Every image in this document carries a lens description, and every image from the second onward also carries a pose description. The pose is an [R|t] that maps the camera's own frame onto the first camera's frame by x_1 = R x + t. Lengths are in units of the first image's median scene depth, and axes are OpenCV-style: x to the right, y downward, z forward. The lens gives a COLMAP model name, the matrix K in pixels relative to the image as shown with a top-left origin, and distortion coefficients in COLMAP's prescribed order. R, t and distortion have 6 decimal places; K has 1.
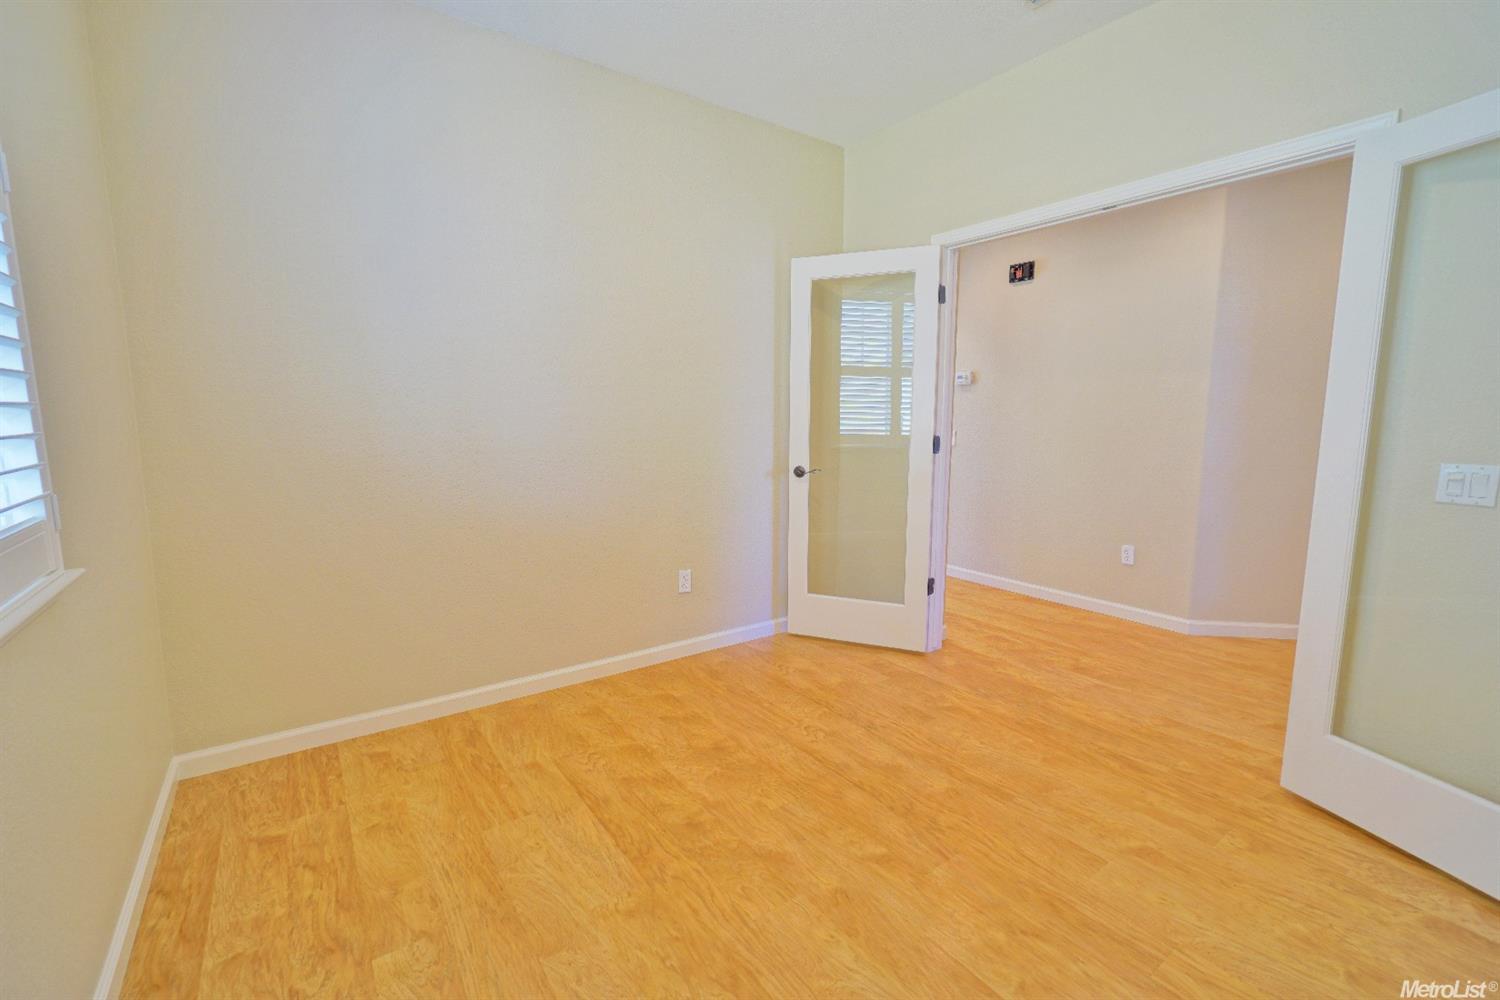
lens RADIAL K [[646.1, 0, 749.6], [0, 646.1, 500.7], [0, 0, 1]] dist [-0.002727, -0.000134]
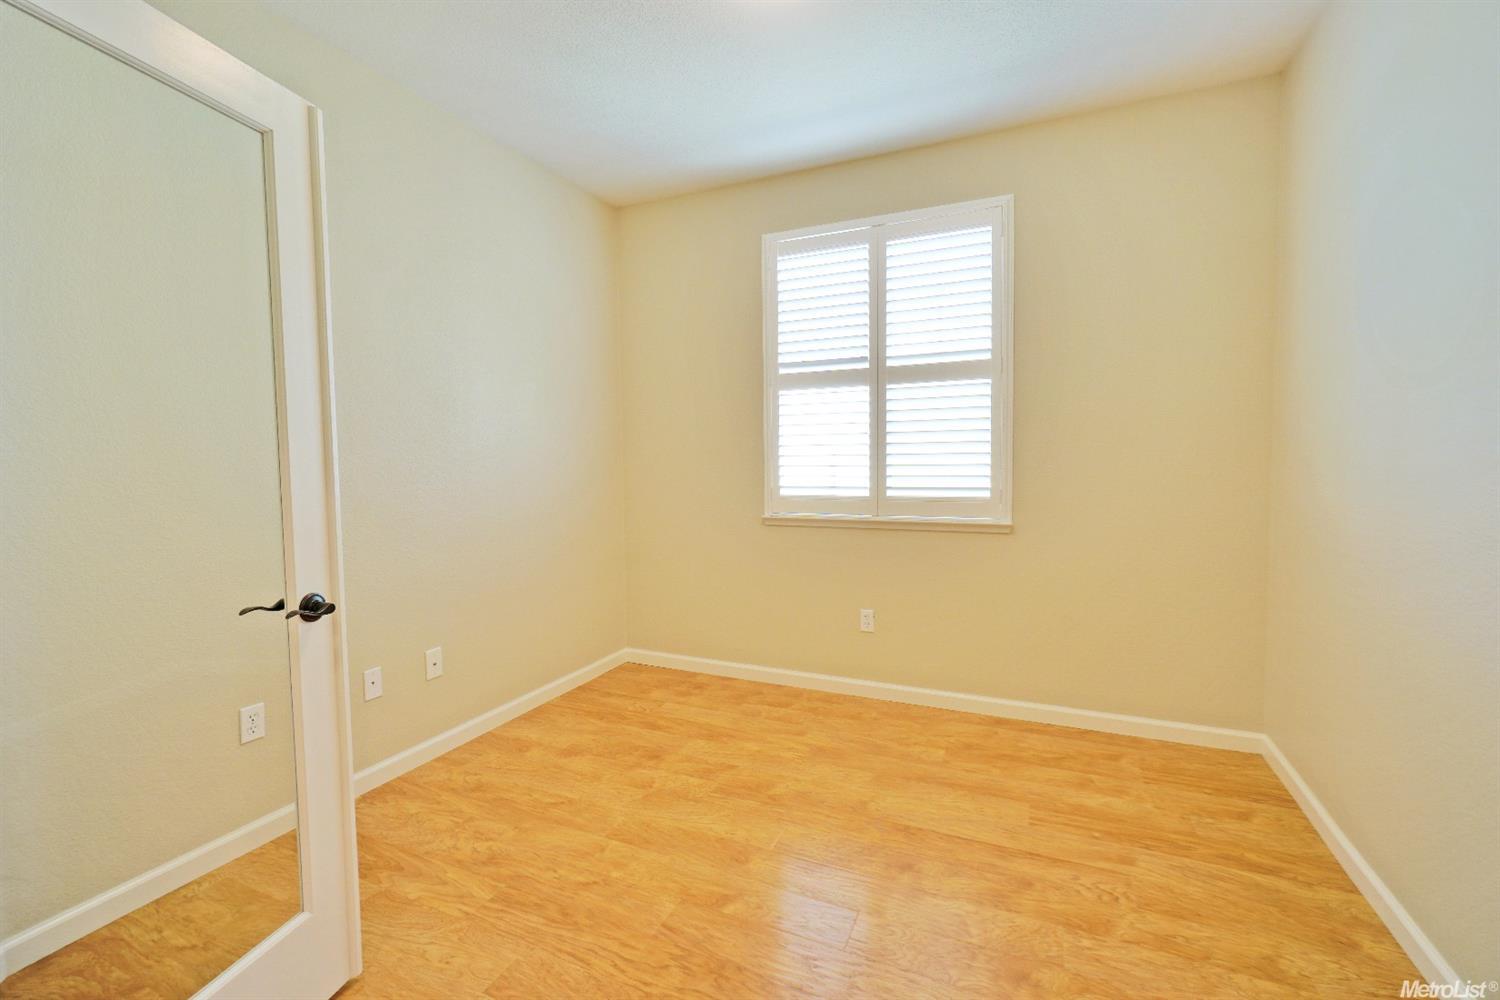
lens RADIAL K [[646.1, 0, 756.3], [0, 646.1, 492.9], [0, 0, 1]] dist [-0.002727, -0.000134]
pose [[-0.863841, 0.034454, -0.502585, 0.626670], [-0.059699, 0.983627, 0.170043, -0.235913], [0.500215, 0.176894, -0.847640, 1.715829]]
